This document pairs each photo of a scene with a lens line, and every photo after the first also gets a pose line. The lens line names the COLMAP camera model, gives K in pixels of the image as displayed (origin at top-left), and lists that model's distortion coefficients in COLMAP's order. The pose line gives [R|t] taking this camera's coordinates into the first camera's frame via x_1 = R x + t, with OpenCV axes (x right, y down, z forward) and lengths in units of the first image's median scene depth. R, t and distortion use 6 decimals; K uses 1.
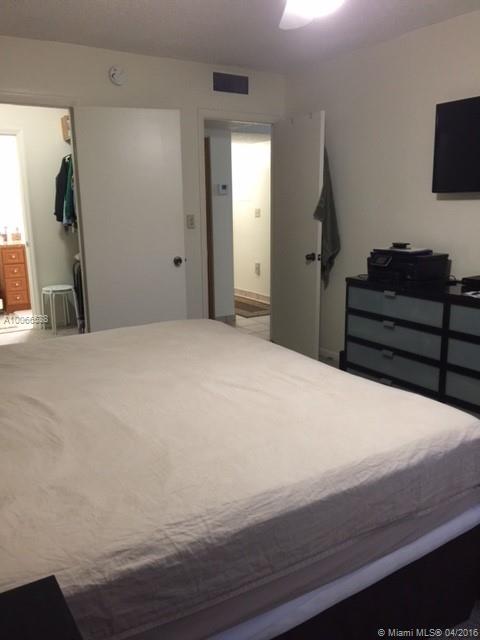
lens RADIAL K [[540.4, 0, 242.3], [0, 540.4, 320.0], [0, 0, 1]] dist [0.088070, -0.140819]
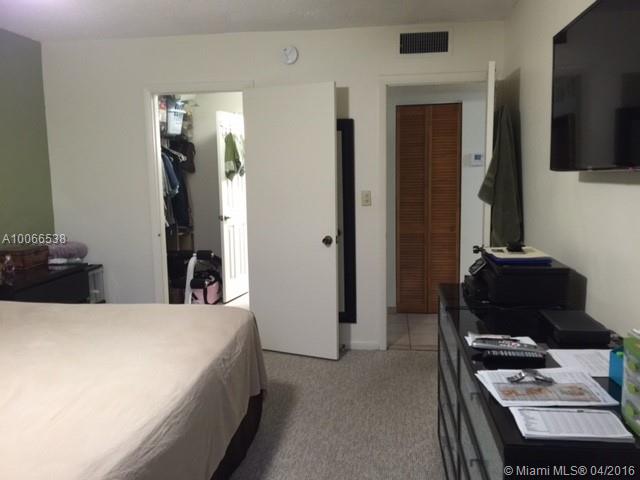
lens RADIAL K [[540.4, 0, 323.1], [0, 540.4, 238.2], [0, 0, 1]] dist [0.088070, -0.140819]
pose [[0.778200, 0.079984, -0.622902, 0.428775], [-0.131305, 0.990657, -0.036835, -0.075212], [0.614137, 0.110455, 0.781432, 0.267816]]
